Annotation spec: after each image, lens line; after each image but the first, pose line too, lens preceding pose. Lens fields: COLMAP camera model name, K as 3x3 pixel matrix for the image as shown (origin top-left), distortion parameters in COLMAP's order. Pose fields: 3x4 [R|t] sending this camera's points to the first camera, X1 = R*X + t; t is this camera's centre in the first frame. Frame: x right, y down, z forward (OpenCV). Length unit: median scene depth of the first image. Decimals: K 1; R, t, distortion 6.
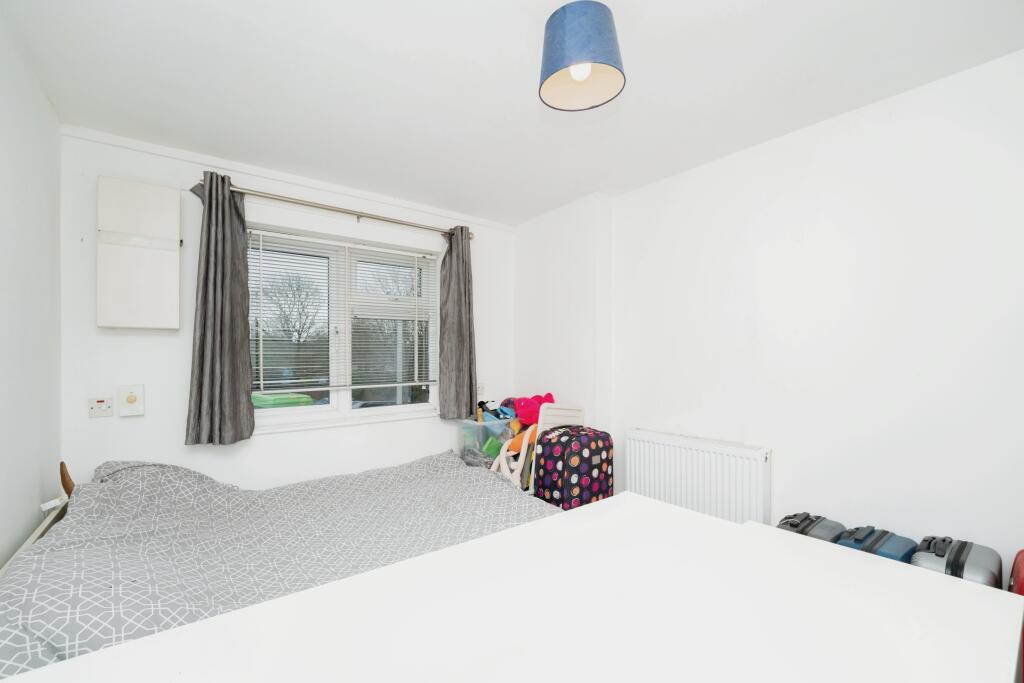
lens RADIAL K [[417.2, 0, 511.5], [0, 417.2, 352.1], [0, 0, 1]] dist [-0.000884, -0.000104]
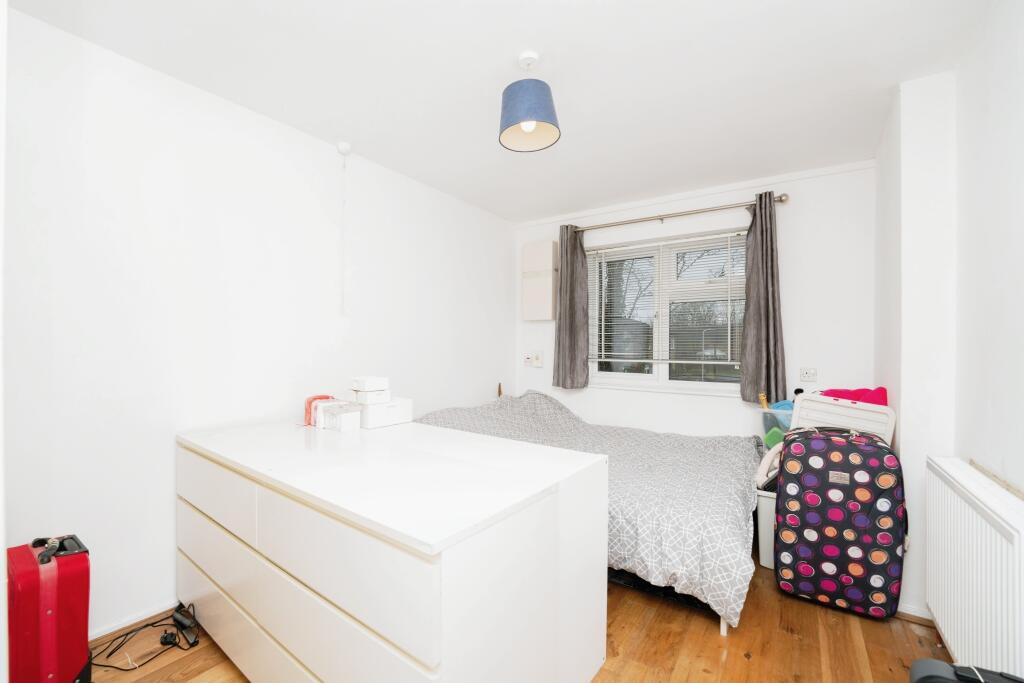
lens RADIAL K [[412.4, 0, 520.8], [0, 412.4, 336.3], [0, 0, 1]] dist [0.001194, 0.000198]
pose [[0.339408, -0.002429, -0.940636, 0.672154], [0.002927, 0.999995, -0.001527, 0.014184], [0.940635, -0.002235, 0.339413, 0.240282]]
